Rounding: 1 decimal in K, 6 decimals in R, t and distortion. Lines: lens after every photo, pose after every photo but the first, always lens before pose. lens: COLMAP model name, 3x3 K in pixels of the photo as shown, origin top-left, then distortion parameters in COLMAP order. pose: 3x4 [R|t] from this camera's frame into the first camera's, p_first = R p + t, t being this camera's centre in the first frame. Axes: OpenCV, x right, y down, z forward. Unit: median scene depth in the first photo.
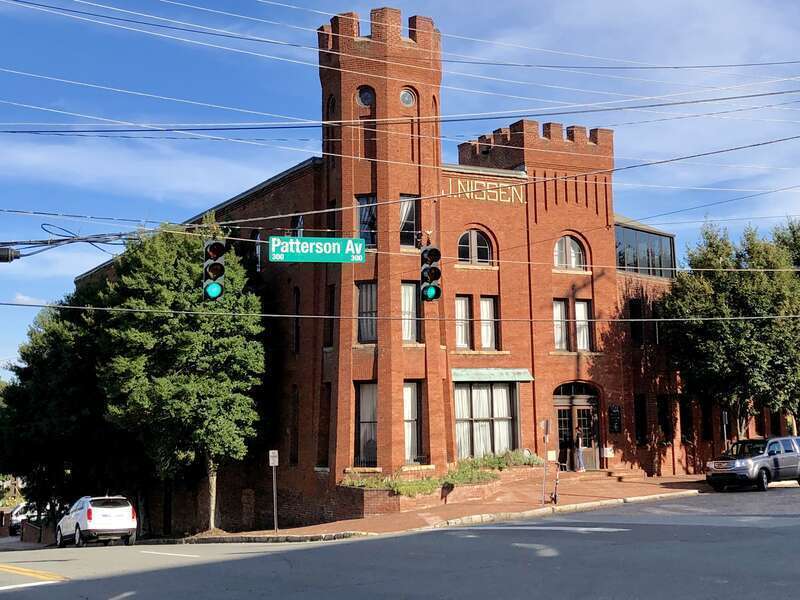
lens RADIAL K [[1194.2, 0, 456.1], [0, 1194.2, 205.4], [0, 0, 1]] dist [0.159128, -0.921657]
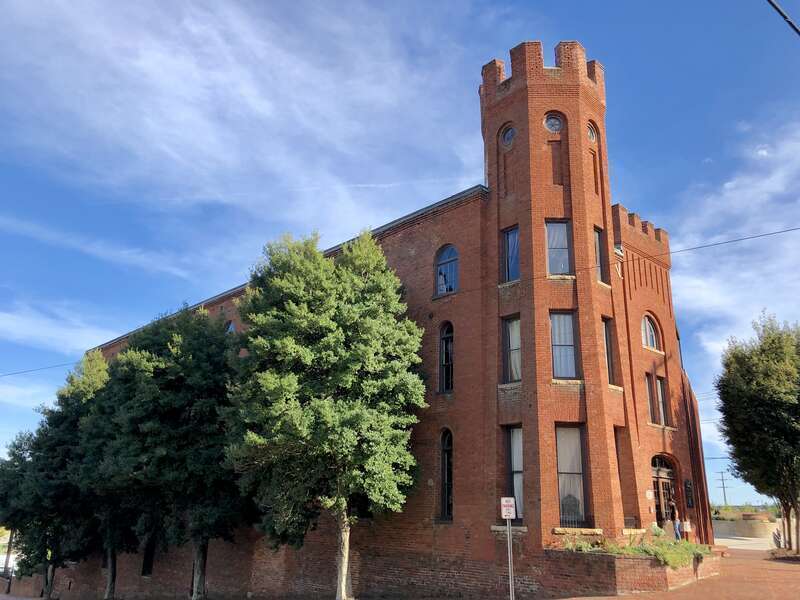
lens RADIAL K [[691.8, 0, 412.8], [0, 691.8, 288.4], [0, 0, 1]] dist [0.048404, -0.055826]
pose [[0.972823, 0.114704, 0.201142, -0.283782], [-0.086065, 0.985566, -0.145779, 0.129847], [-0.214960, 0.124506, 0.968654, 0.519613]]
